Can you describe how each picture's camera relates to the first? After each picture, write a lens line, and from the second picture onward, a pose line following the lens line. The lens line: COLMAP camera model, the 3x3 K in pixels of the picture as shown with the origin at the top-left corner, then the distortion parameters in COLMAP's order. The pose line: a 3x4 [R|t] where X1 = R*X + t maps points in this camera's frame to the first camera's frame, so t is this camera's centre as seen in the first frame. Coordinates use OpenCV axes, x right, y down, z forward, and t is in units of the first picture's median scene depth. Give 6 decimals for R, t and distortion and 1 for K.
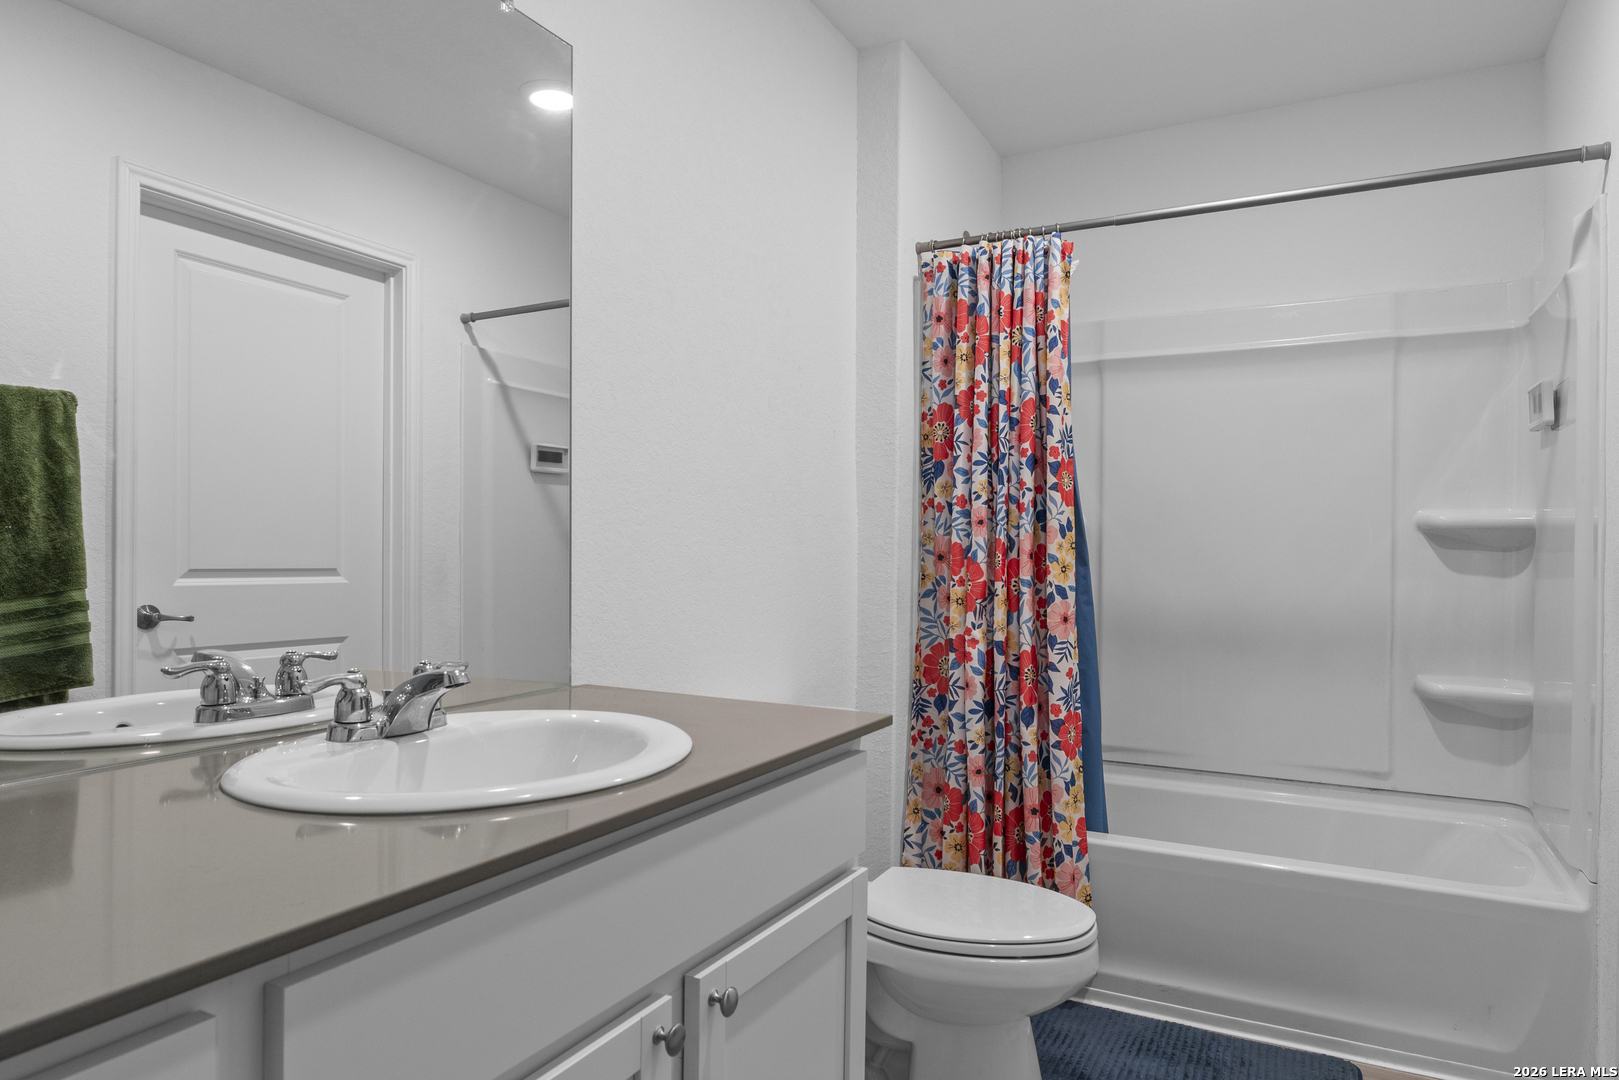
lens RADIAL K [[1005.1, 0, 808.1], [0, 1005.1, 543.0], [0, 0, 1]] dist [0.000400, -0.003418]
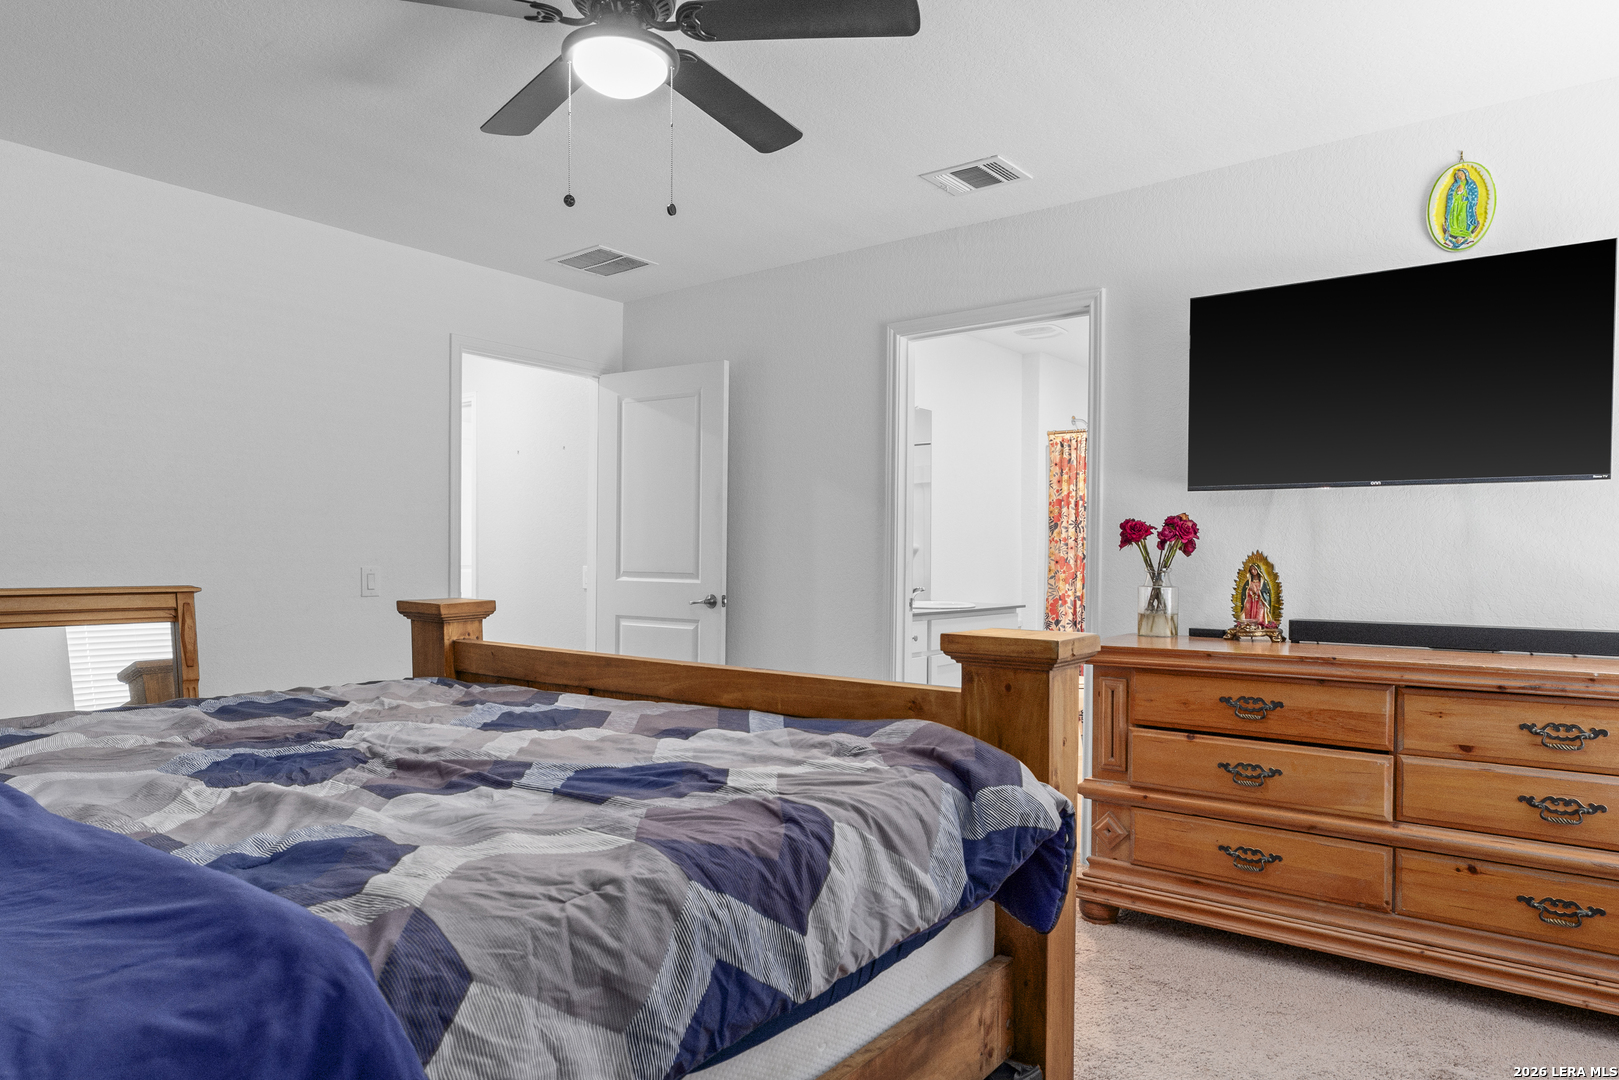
lens RADIAL K [[1005.1, 0, 808.3], [0, 1005.1, 547.1], [0, 0, 1]] dist [0.000400, -0.003418]
pose [[0.981789, 0.001179, -0.189971, 0.004178], [-0.001162, 0.999999, 0.000201, -0.022738], [0.189971, 0.000024, 0.981790, -1.543558]]
